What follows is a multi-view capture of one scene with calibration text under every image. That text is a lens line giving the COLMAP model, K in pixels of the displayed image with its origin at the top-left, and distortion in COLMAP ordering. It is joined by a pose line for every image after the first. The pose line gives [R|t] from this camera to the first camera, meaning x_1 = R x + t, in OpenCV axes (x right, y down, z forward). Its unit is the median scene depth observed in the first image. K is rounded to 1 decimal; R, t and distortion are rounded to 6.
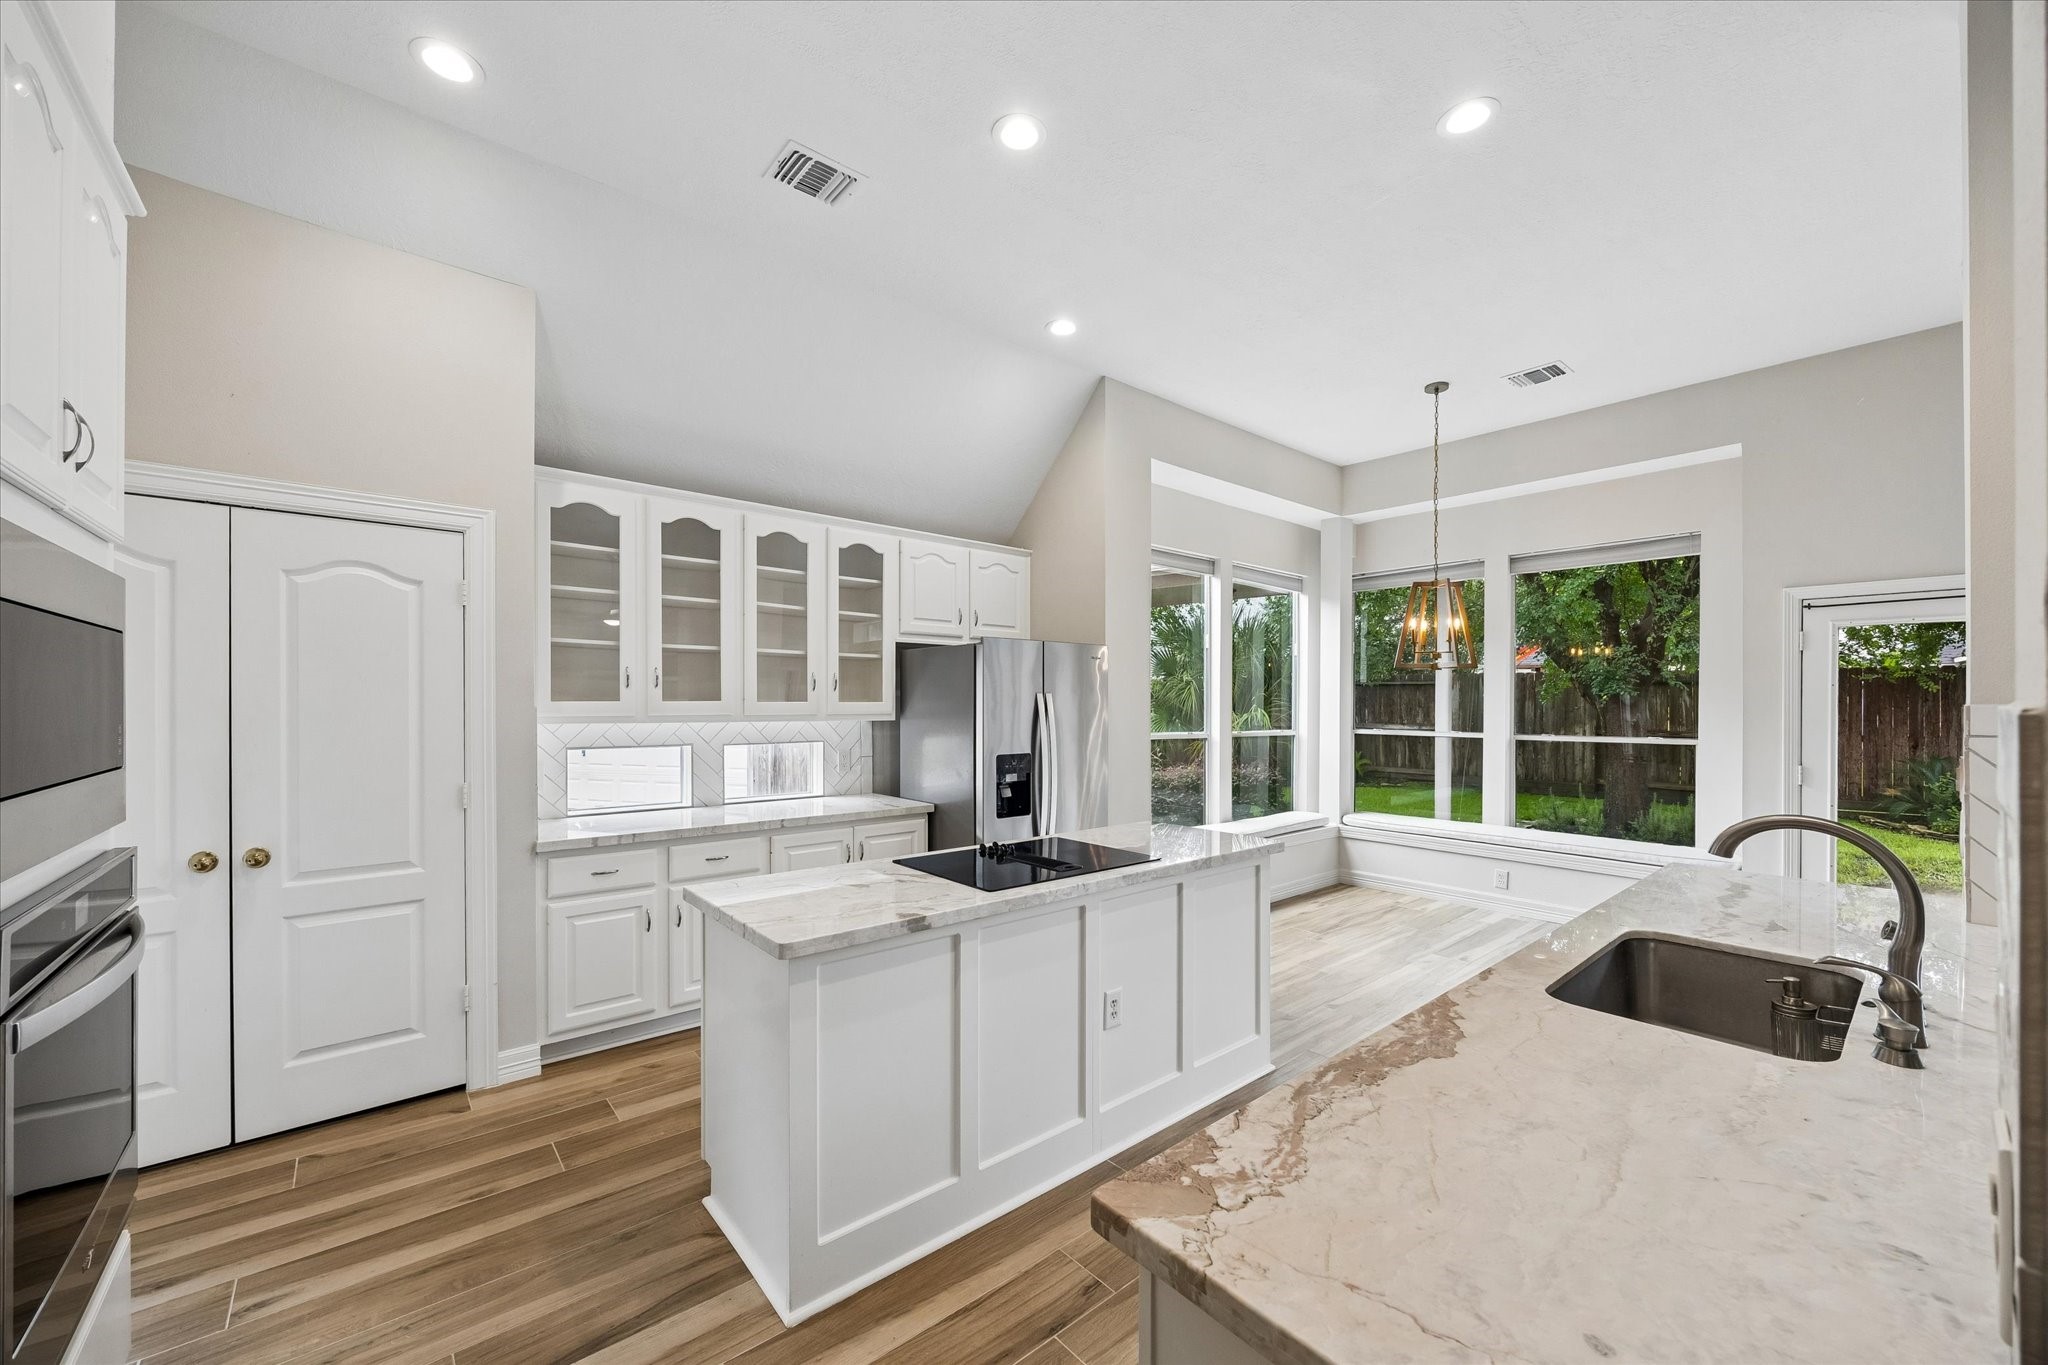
lens RADIAL K [[786.9, 0, 1079.0], [0, 786.9, 697.1], [0, 0, 1]] dist [0.003547, -0.000106]
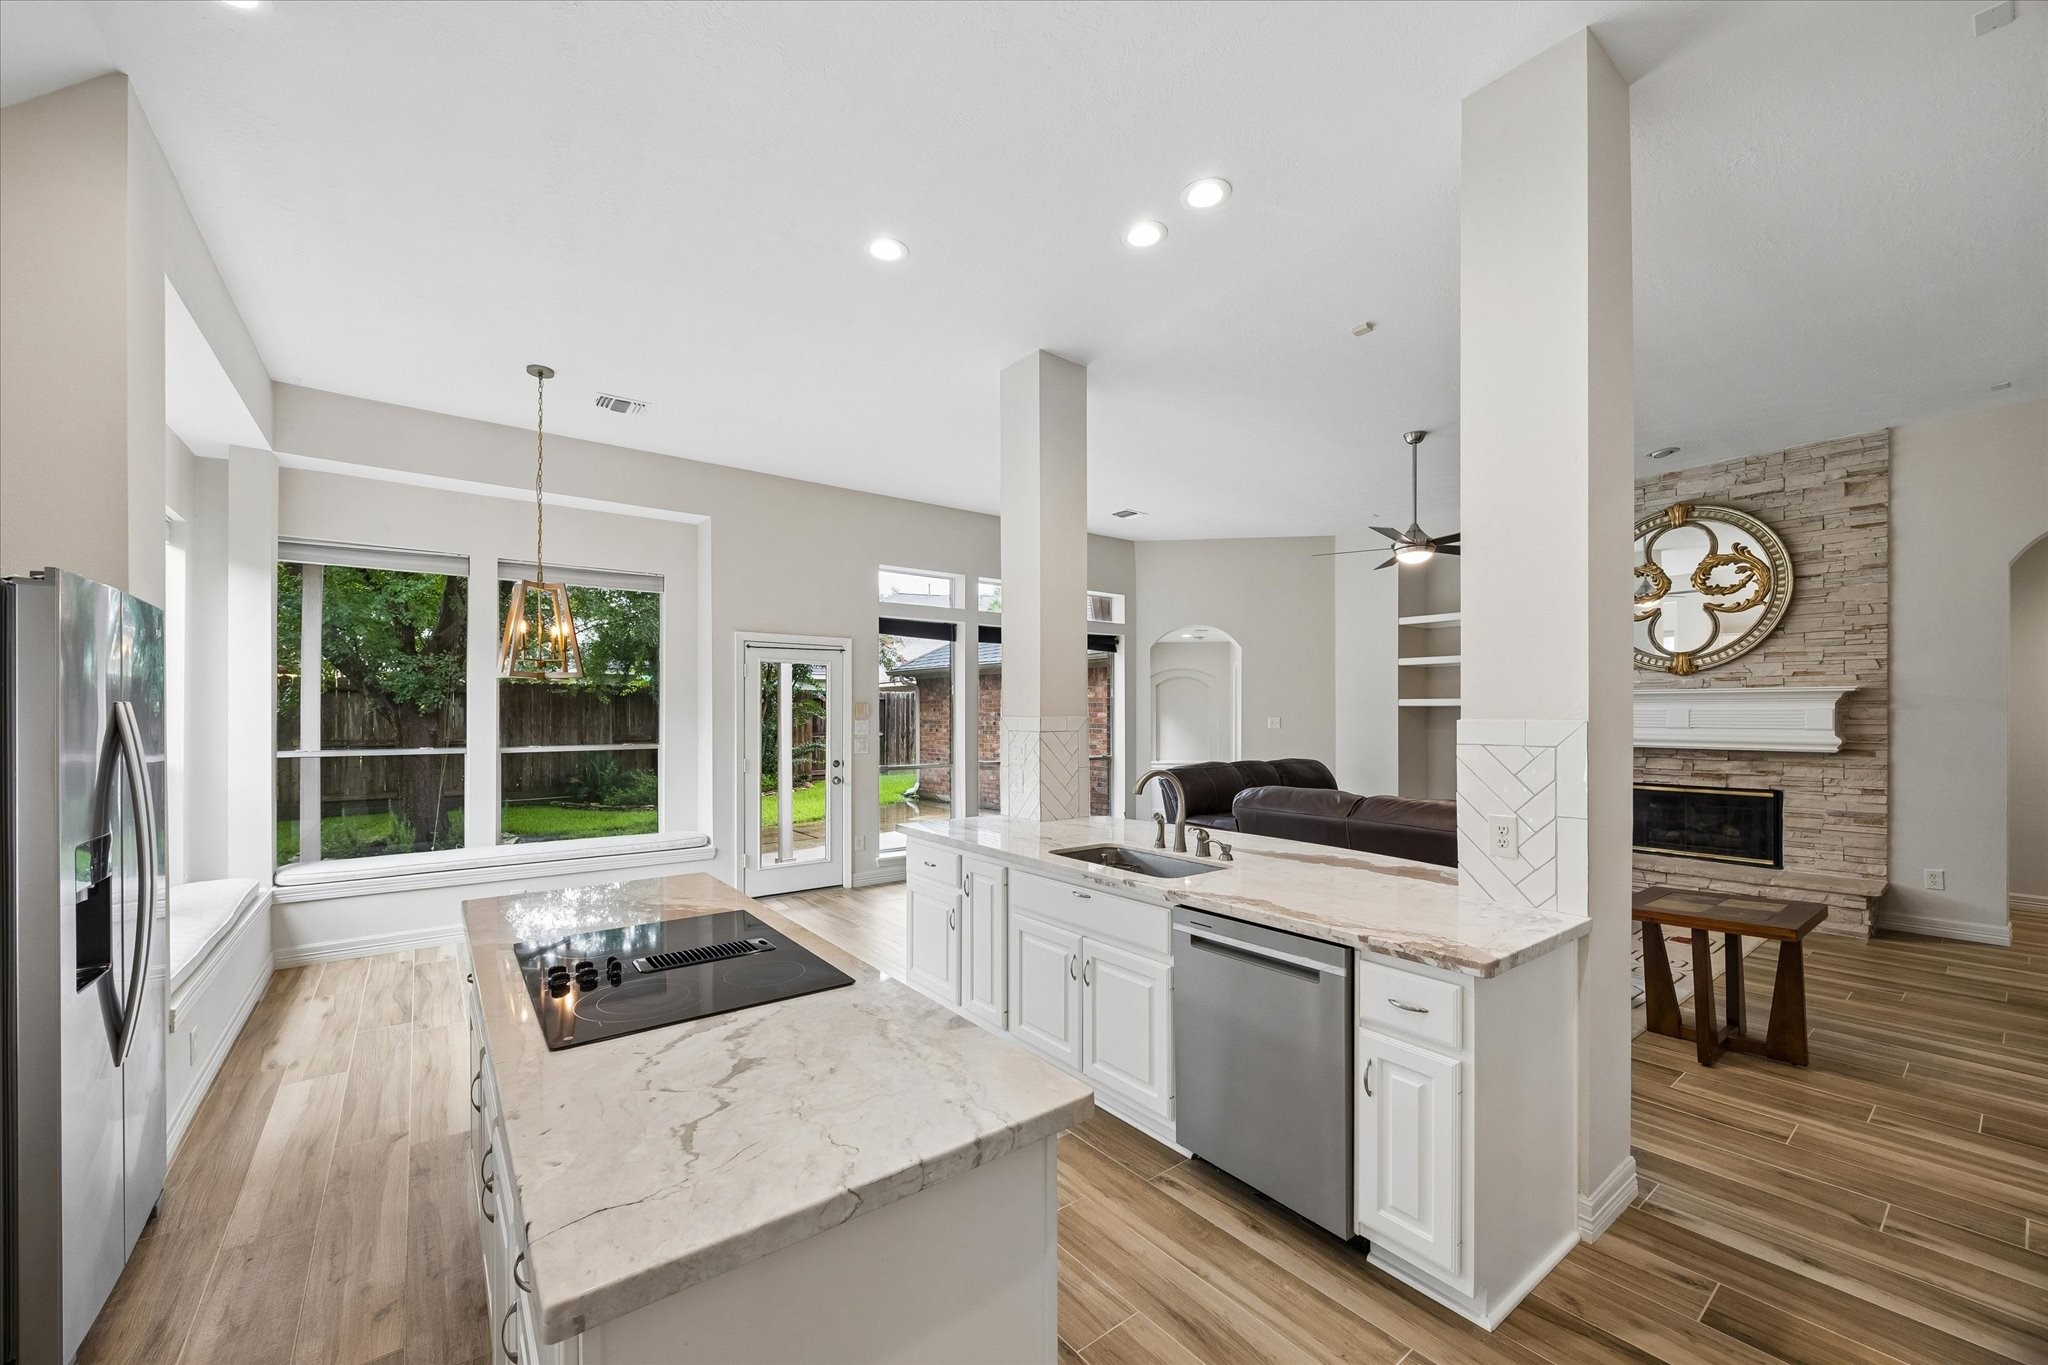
lens RADIAL K [[786.9, 0, 971.3], [0, 786.9, 709.8], [0, 0, 1]] dist [0.003547, -0.000106]
pose [[0.112298, -0.000152, 0.993675, -0.385059], [-0.003255, 0.999995, 0.000521, -0.001125], [-0.993669, -0.003293, 0.112297, 0.380631]]
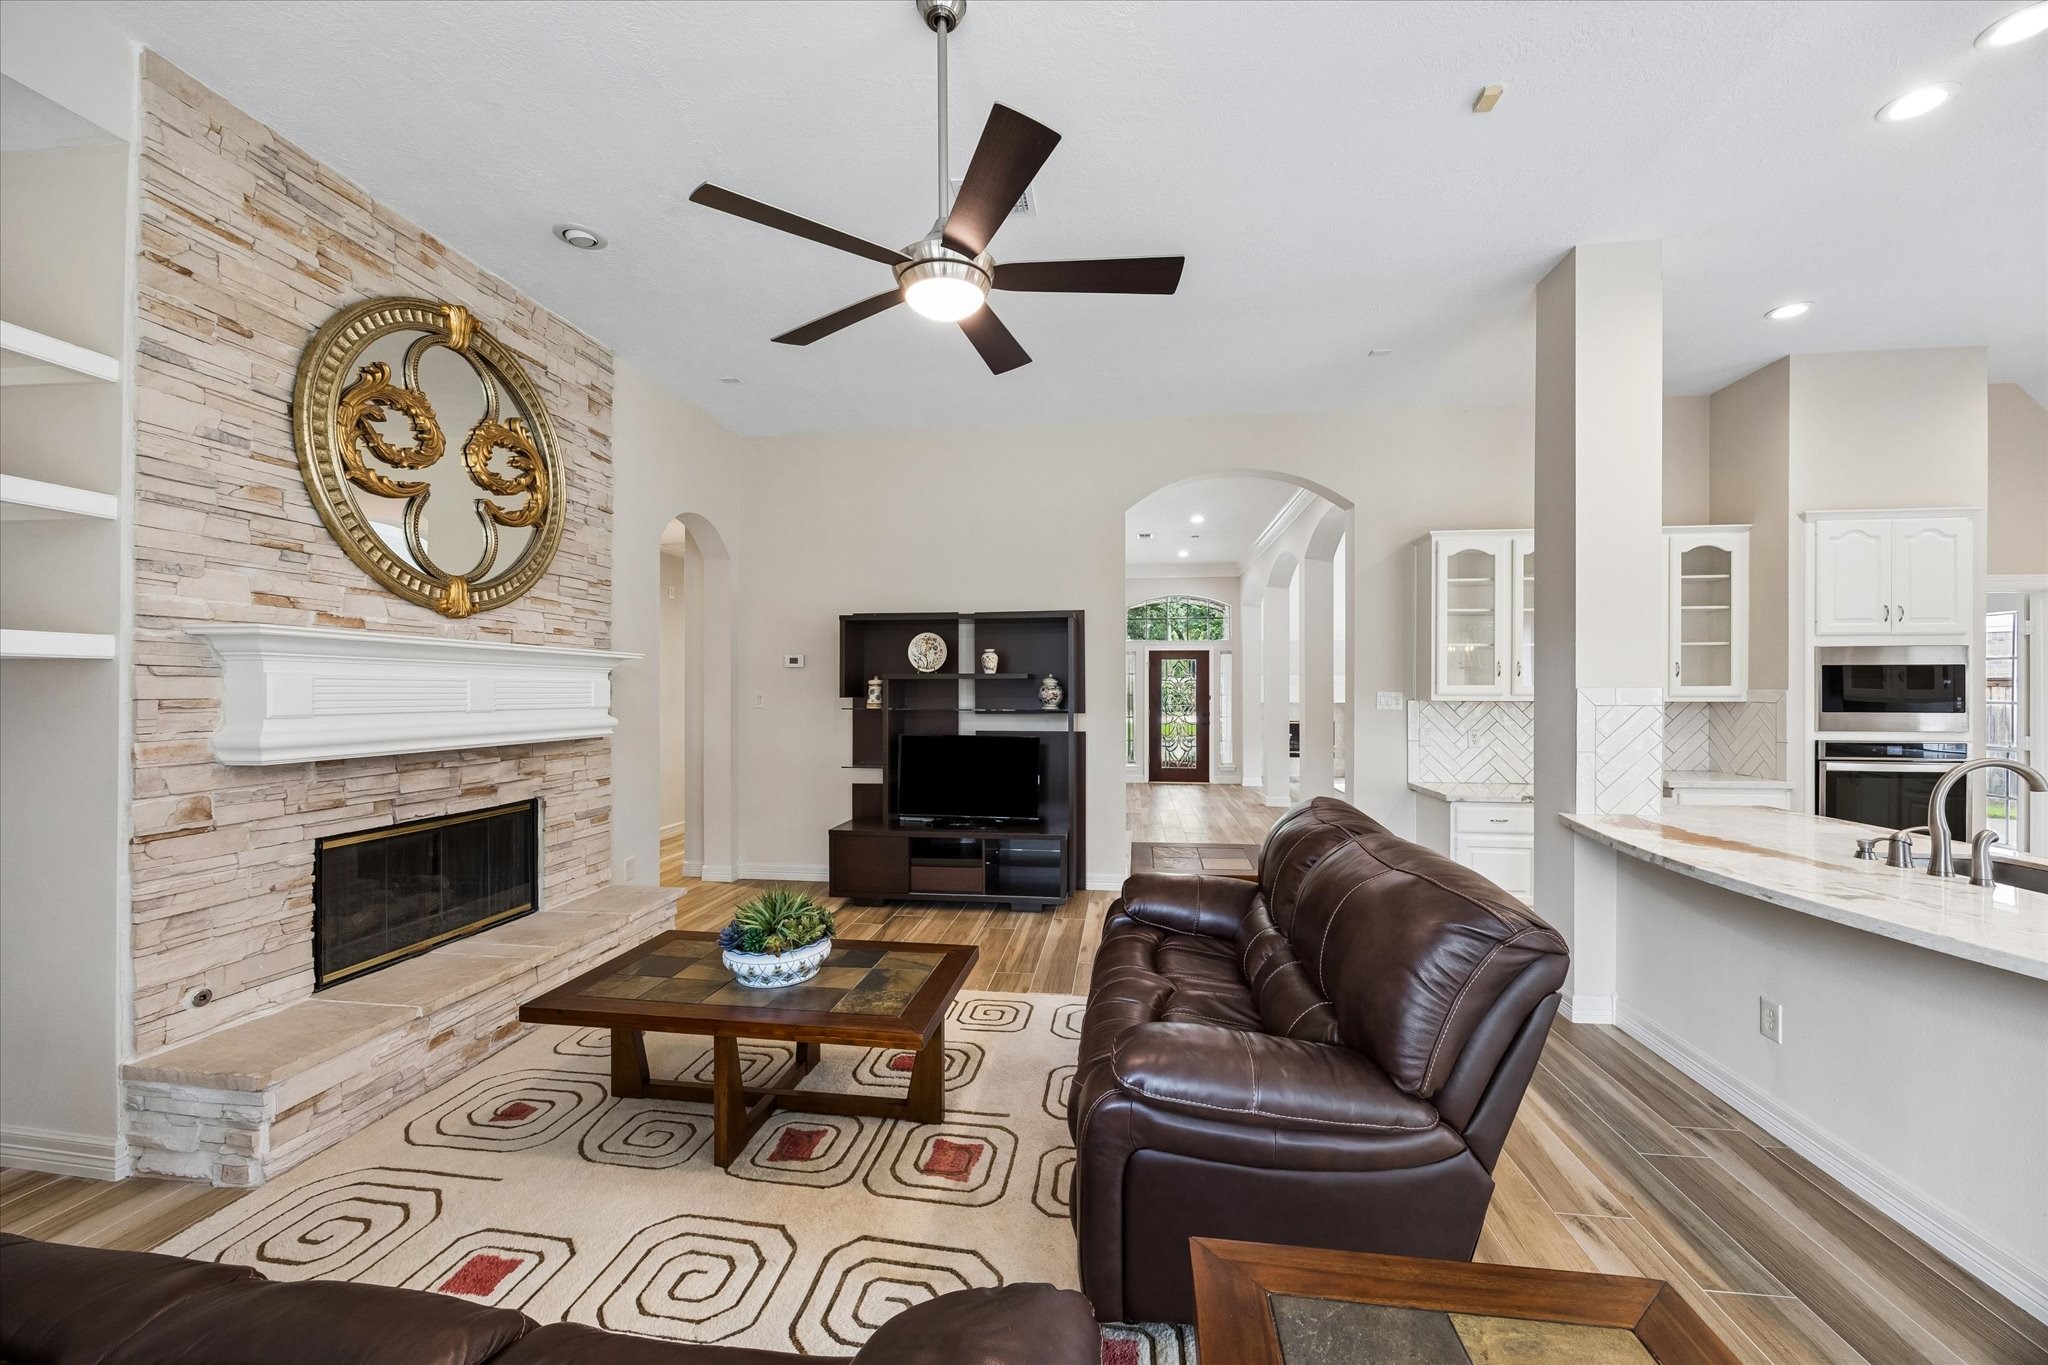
lens RADIAL K [[786.9, 0, 1036.6], [0, 786.9, 699.5], [0, 0, 1]] dist [0.003547, -0.000106]
pose [[-0.767130, 0.003244, -0.641483, 0.983029], [0.001038, 0.999992, 0.003815, 0.011250], [0.641491, 0.002261, -0.767127, 0.275134]]
